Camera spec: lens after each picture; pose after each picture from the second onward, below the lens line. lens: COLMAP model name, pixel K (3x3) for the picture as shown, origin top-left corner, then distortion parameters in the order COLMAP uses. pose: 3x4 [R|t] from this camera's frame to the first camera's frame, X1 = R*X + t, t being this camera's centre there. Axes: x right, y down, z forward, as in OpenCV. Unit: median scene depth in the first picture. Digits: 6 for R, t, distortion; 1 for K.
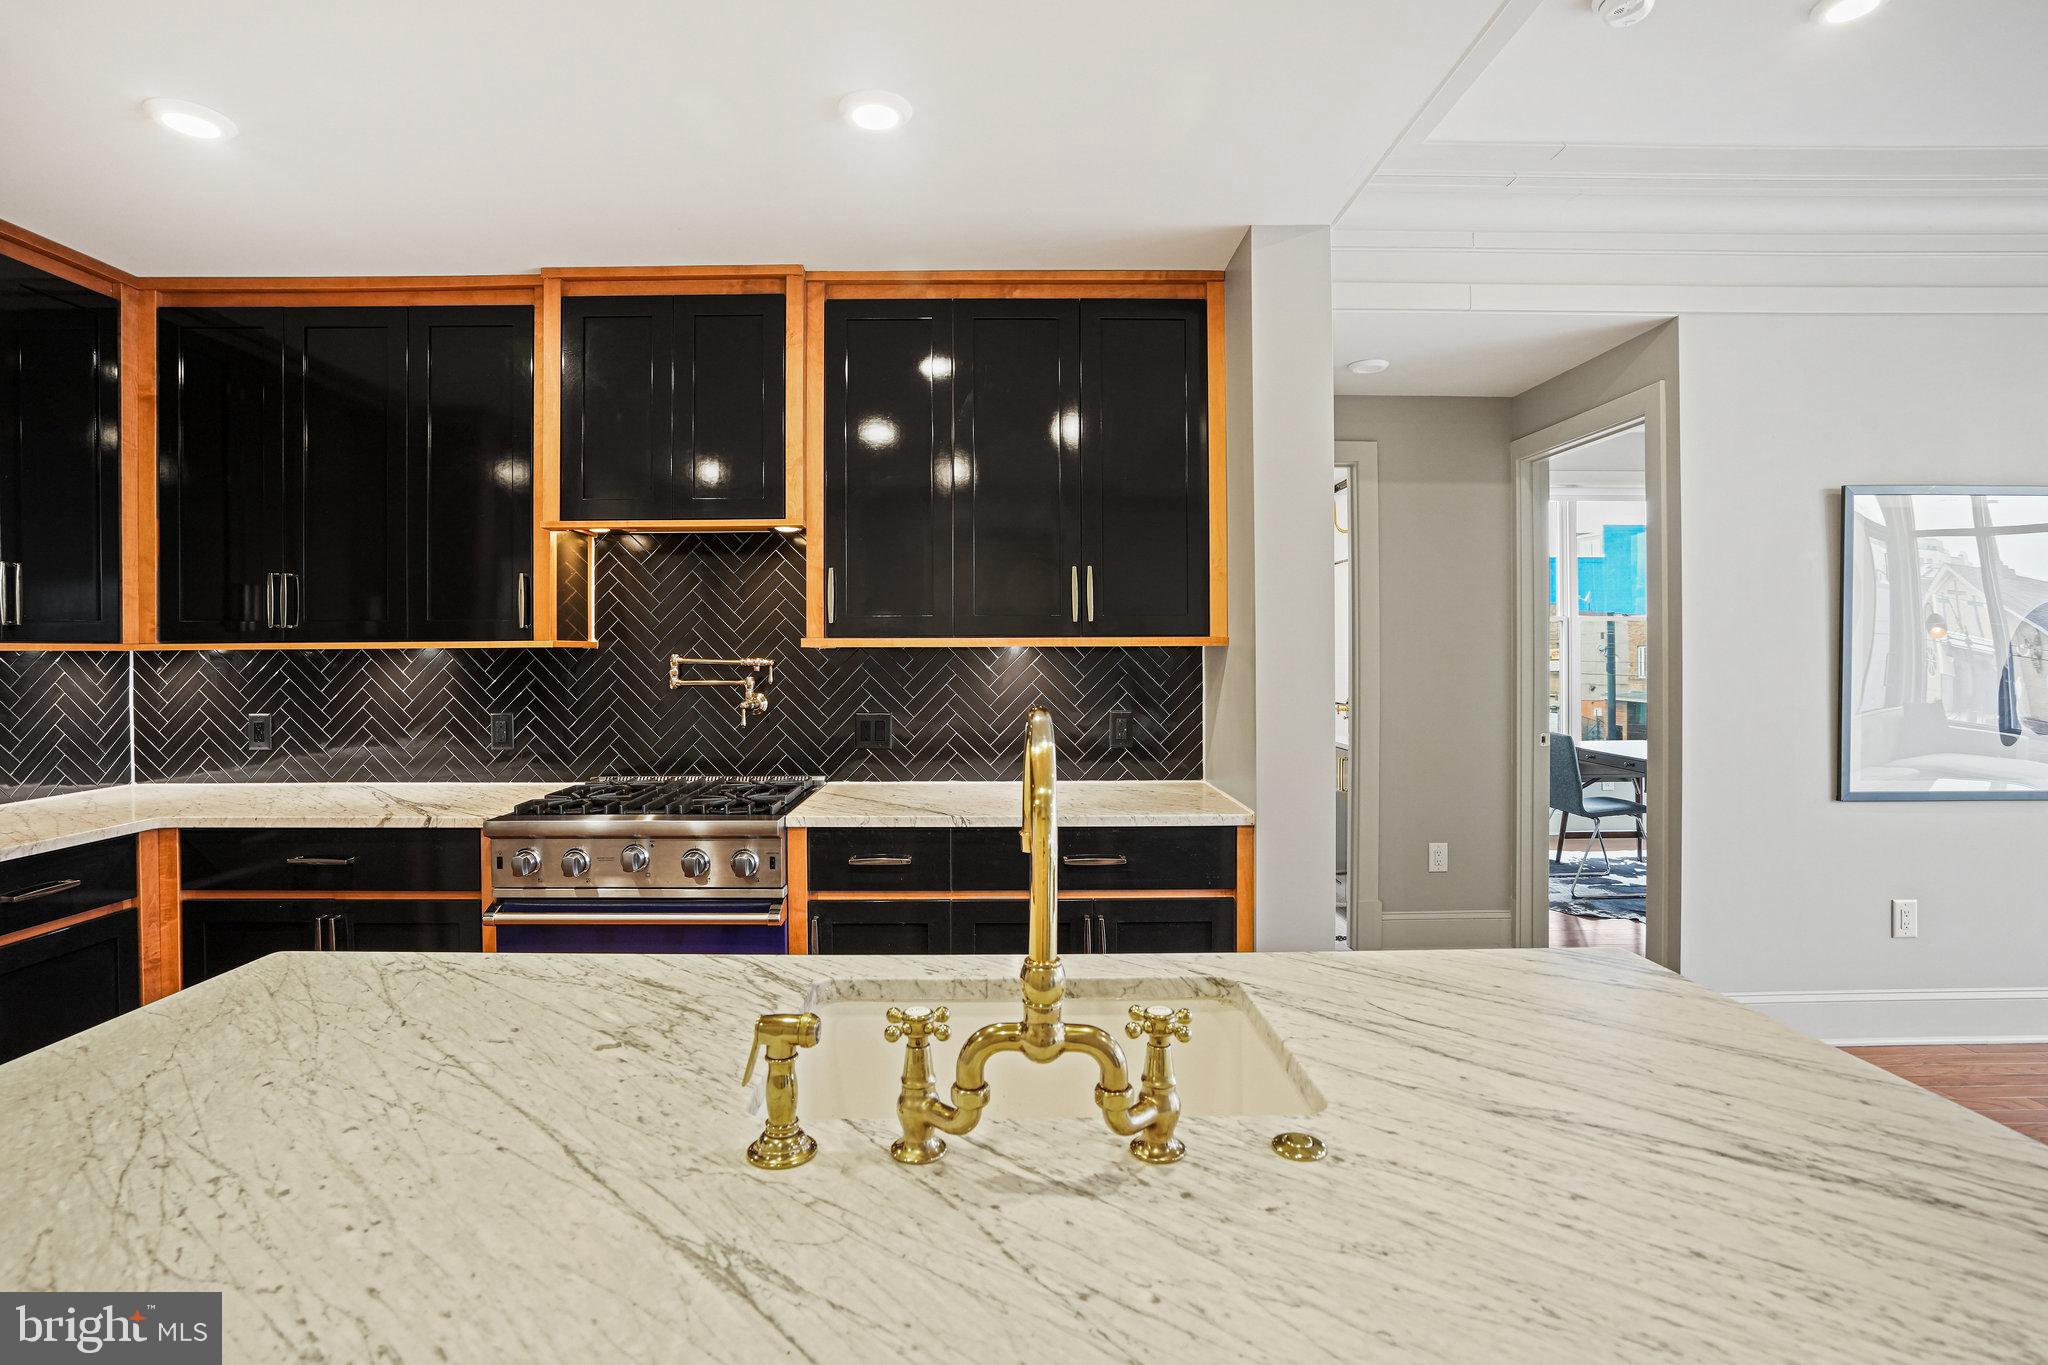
lens RADIAL K [[1001.9, 0, 1012.4], [0, 1001.9, 648.7], [0, 0, 1]] dist [-0.029326, 0.001159]
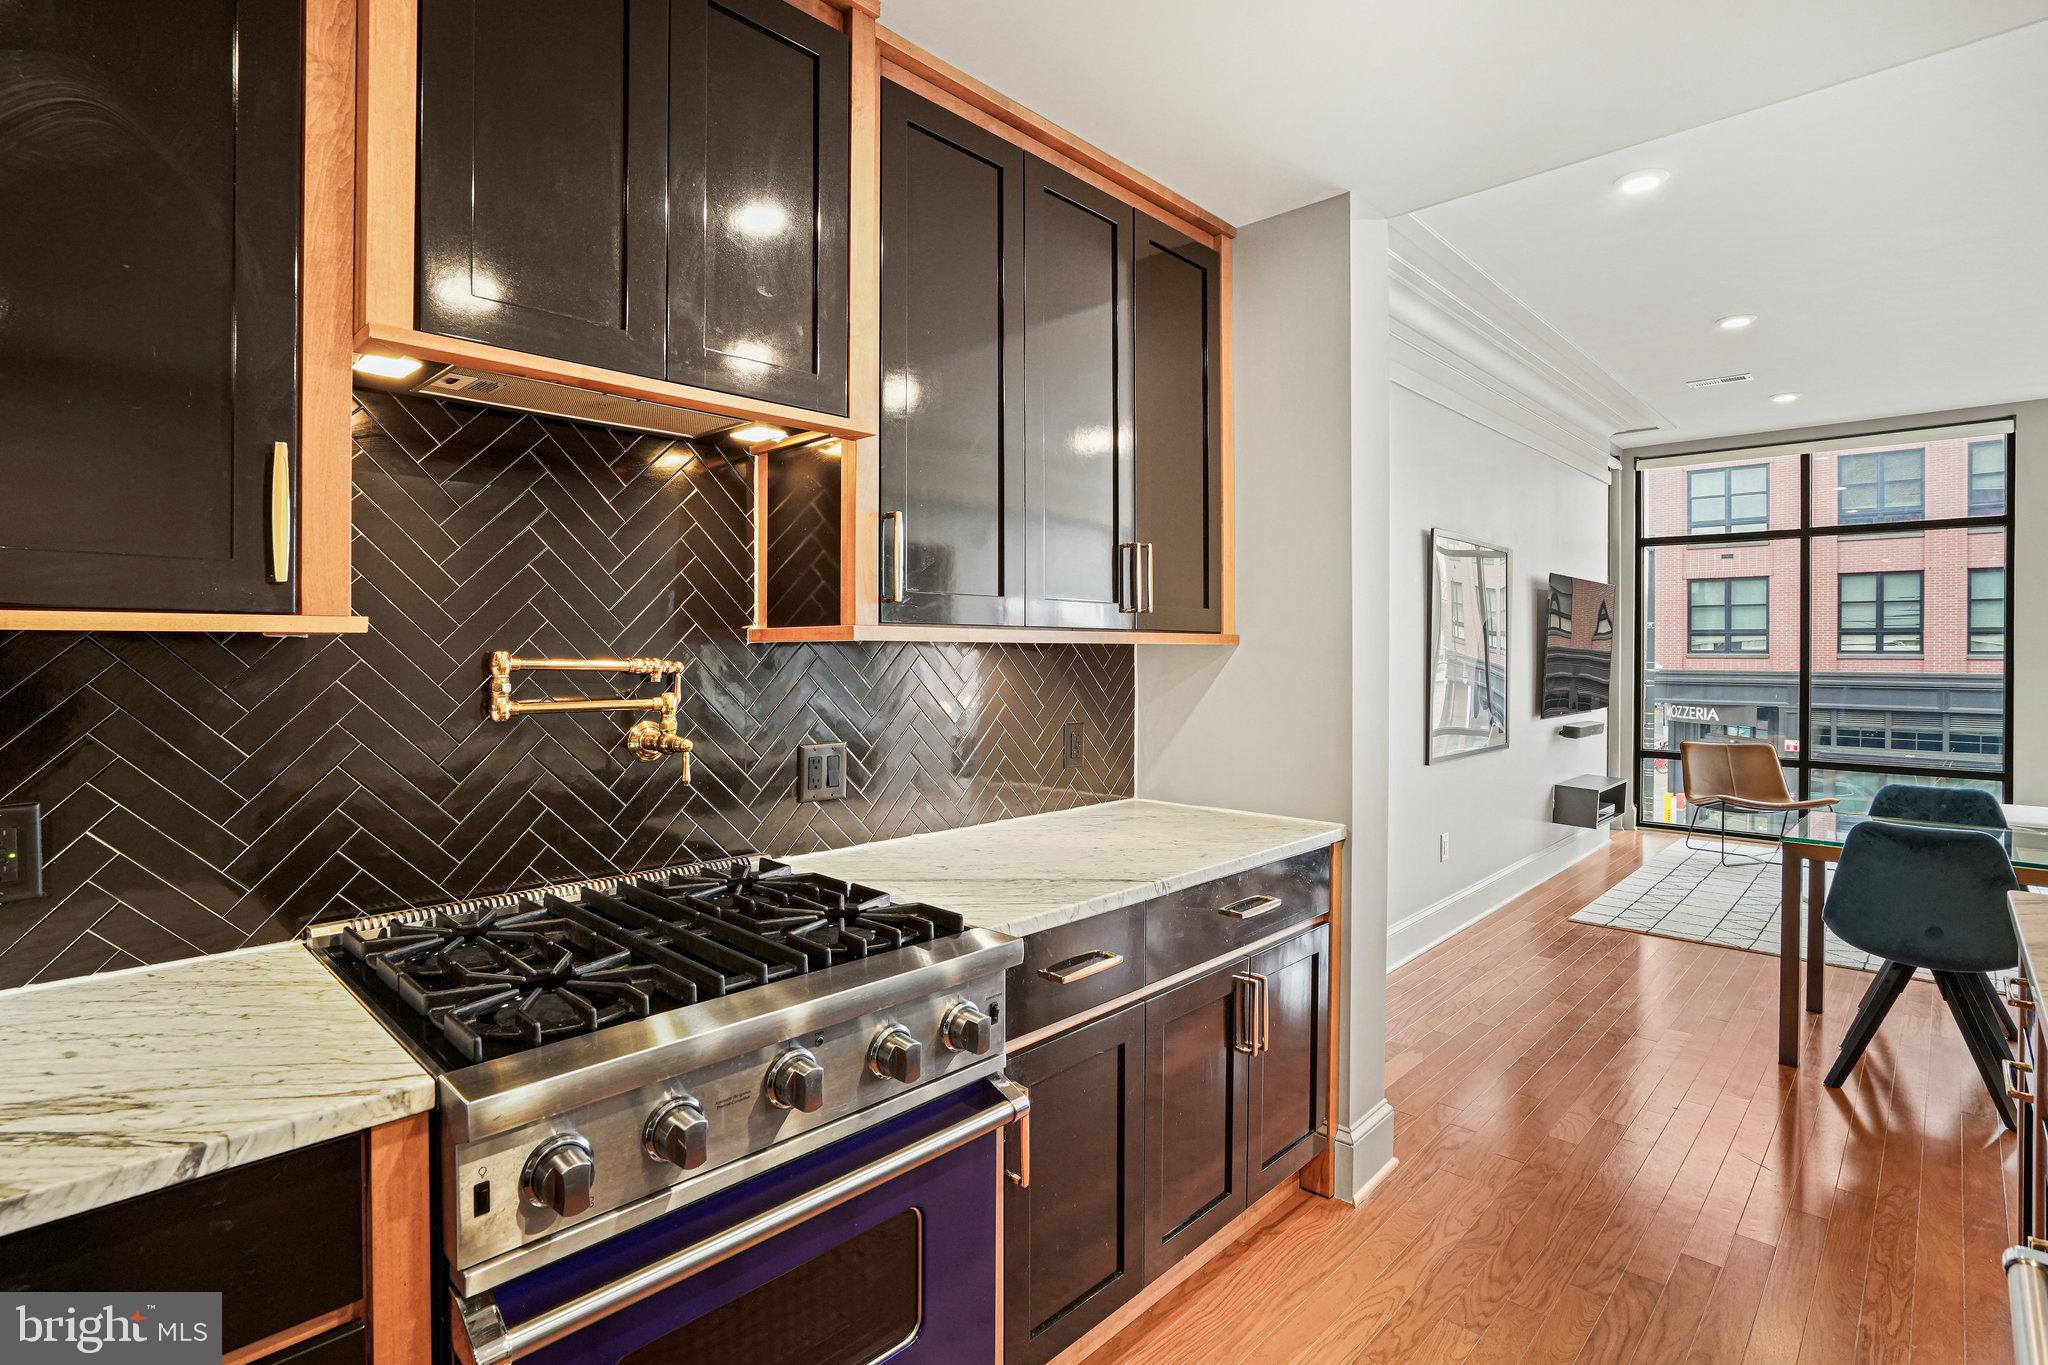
lens RADIAL K [[992.7, 0, 1031.8], [0, 992.7, 654.4], [0, 0, 1]] dist [-0.000558, 0.000236]
pose [[0.697889, 0.002704, 0.716201, -0.549686], [-0.006892, 0.999972, 0.002941, 0.003980], [-0.716173, -0.006988, 0.697888, 0.498713]]
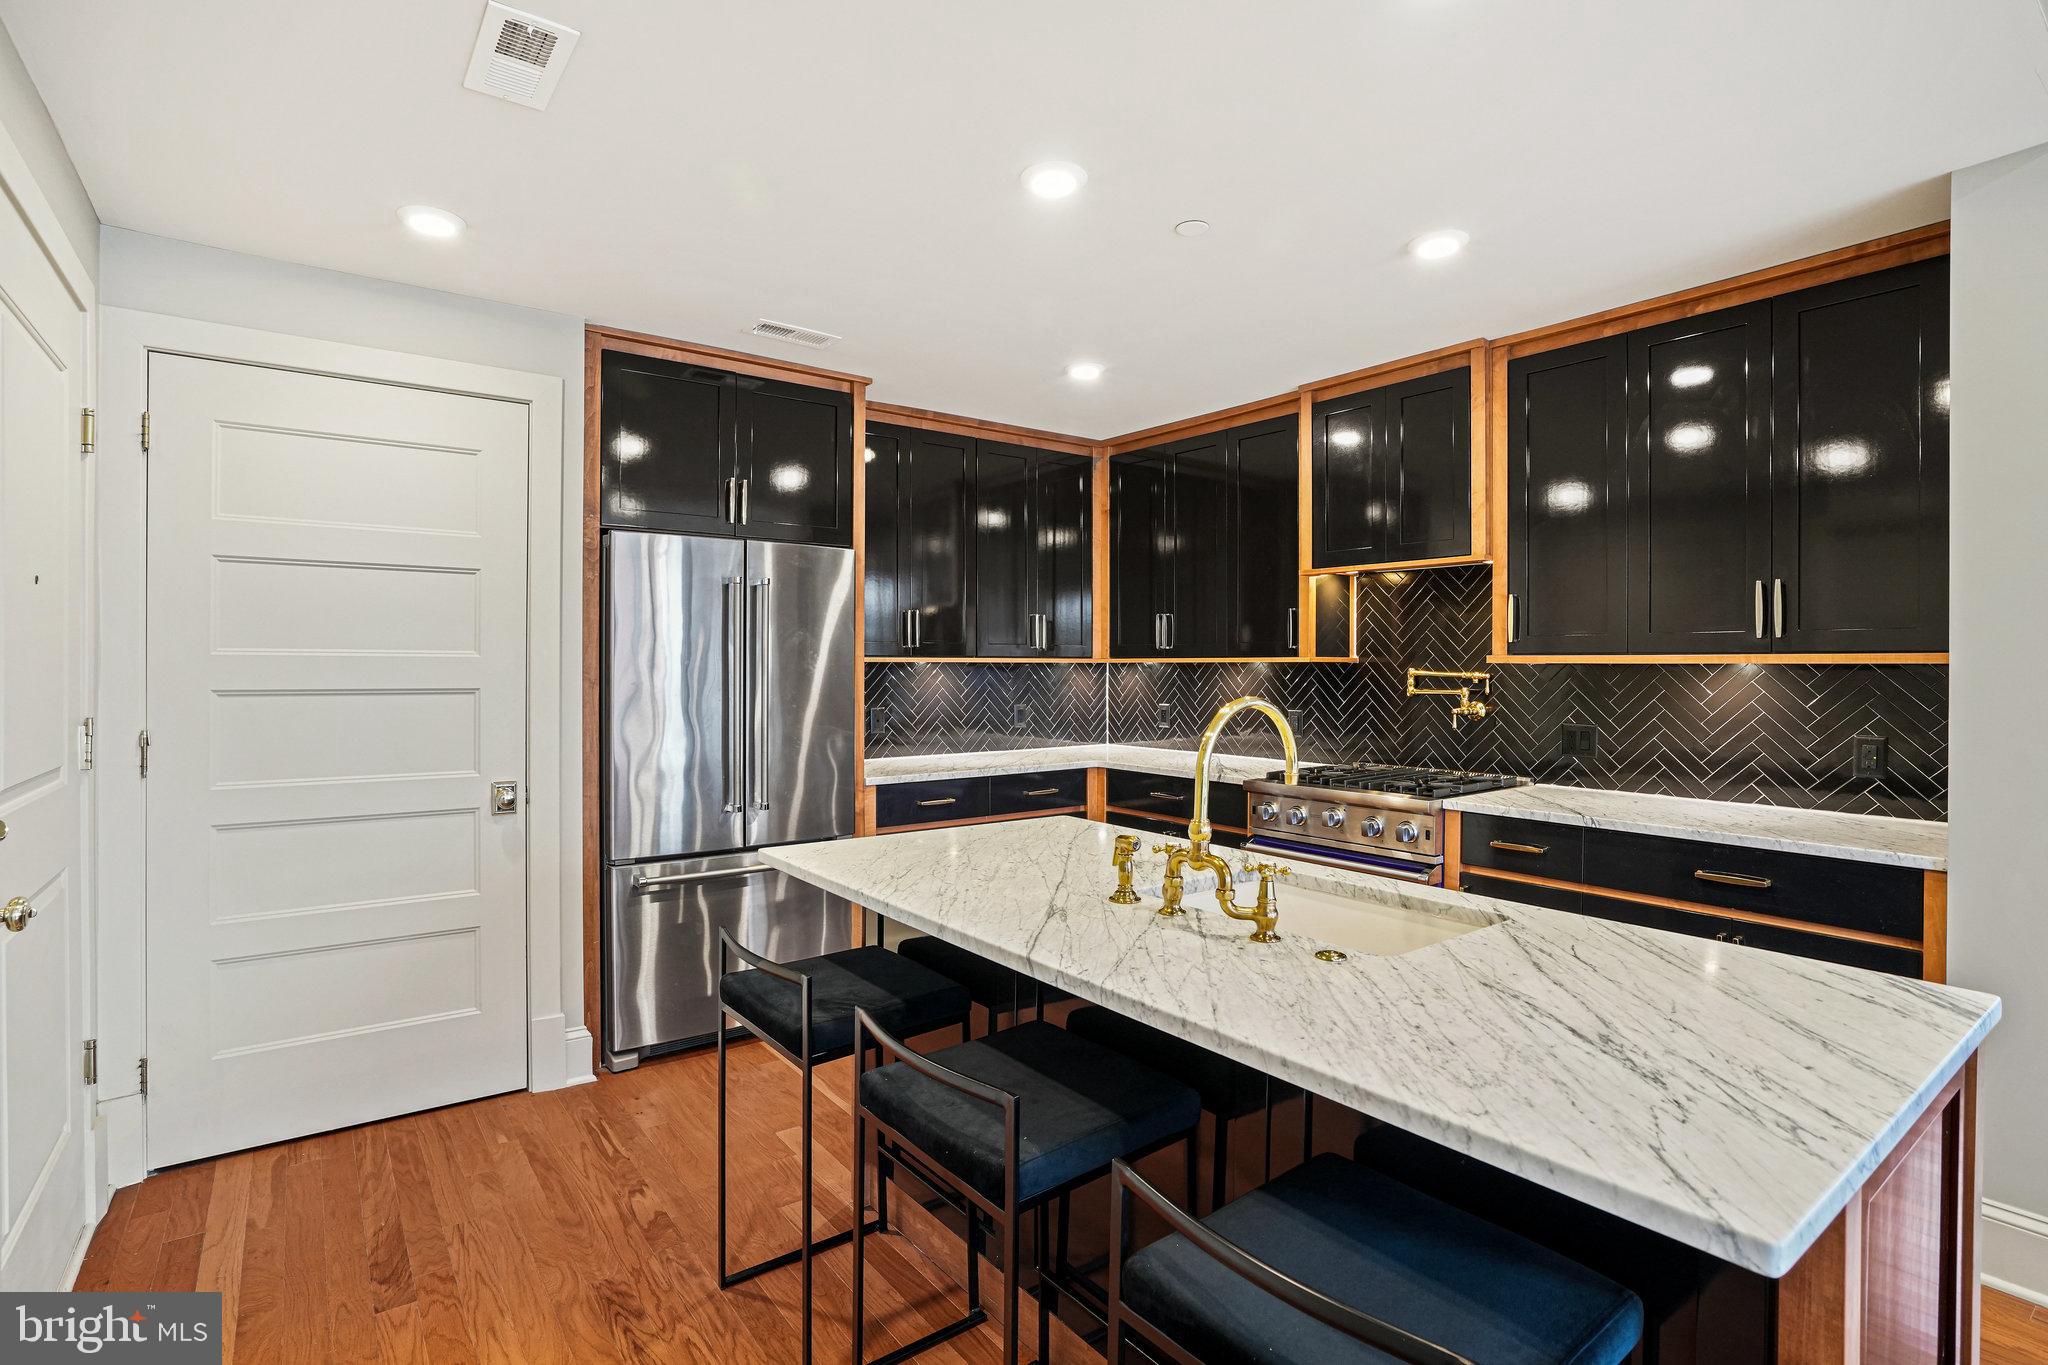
lens RADIAL K [[1017.2, 0, 1017.0], [0, 1017.2, 668.7], [0, 0, 1]] dist [-0.029842, 0.000855]
pose [[0.592106, 0.009235, -0.805807, 0.410919], [-0.003570, 0.999955, 0.008836, -0.003085], [0.805852, -0.002355, 0.592112, -0.142869]]
